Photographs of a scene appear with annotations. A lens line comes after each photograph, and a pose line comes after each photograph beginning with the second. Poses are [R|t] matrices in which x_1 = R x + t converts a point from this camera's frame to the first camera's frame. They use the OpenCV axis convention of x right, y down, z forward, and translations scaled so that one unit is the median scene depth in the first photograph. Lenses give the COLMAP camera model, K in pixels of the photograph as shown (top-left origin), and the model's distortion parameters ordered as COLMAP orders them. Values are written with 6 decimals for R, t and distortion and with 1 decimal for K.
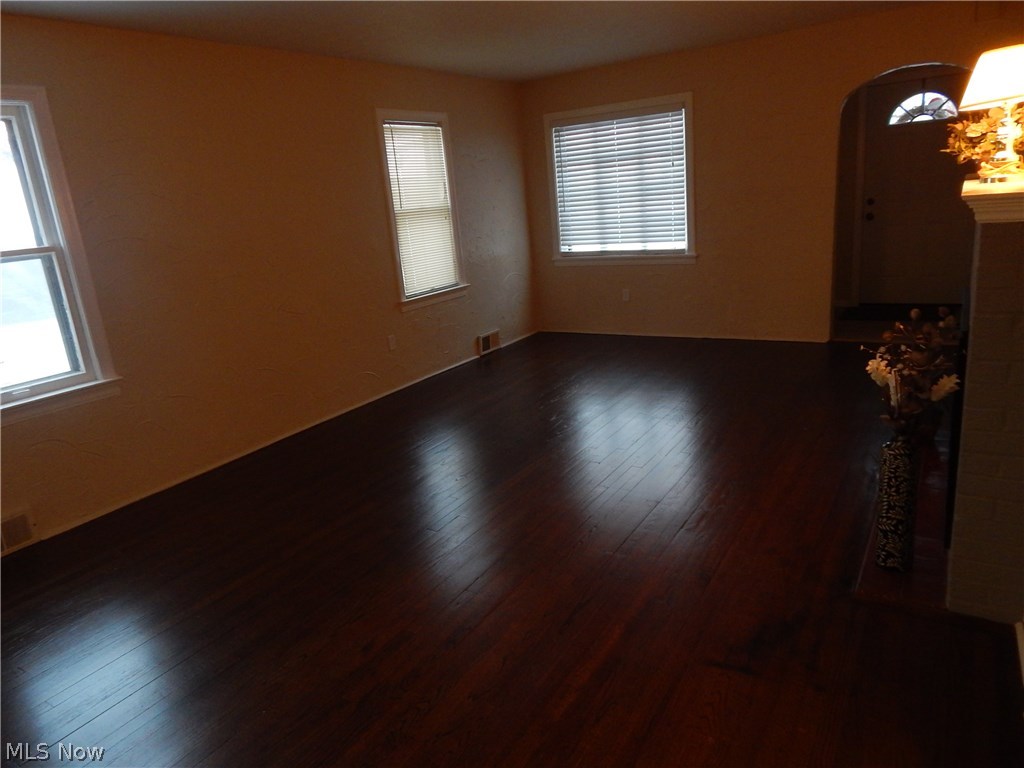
lens RADIAL K [[685.9, 0, 497.3], [0, 685.9, 384.7], [0, 0, 1]] dist [-0.000455, -0.000249]
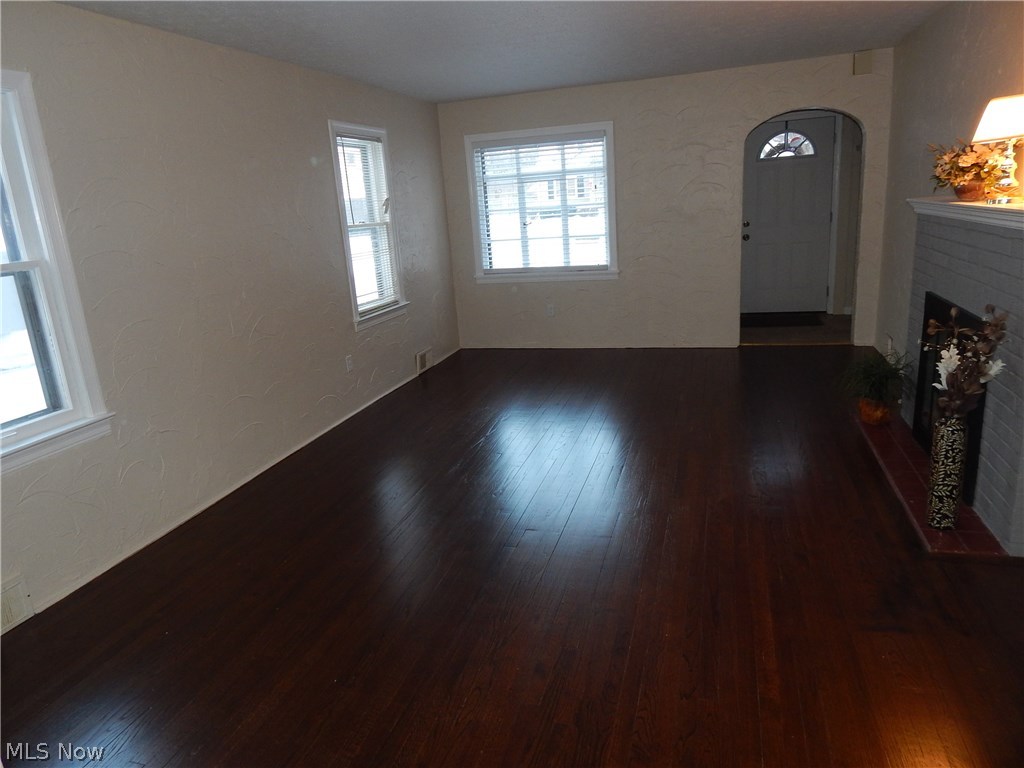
lens RADIAL K [[673.9, 0, 512.0], [0, 673.9, 384.0], [0, 0, 1]] dist [-0.007144, -0.002995]
pose [[0.962291, -0.051812, 0.267042, -0.176165], [0.059598, 0.997999, -0.021132, 0.000713], [-0.265412, 0.036250, 0.963453, 0.032948]]
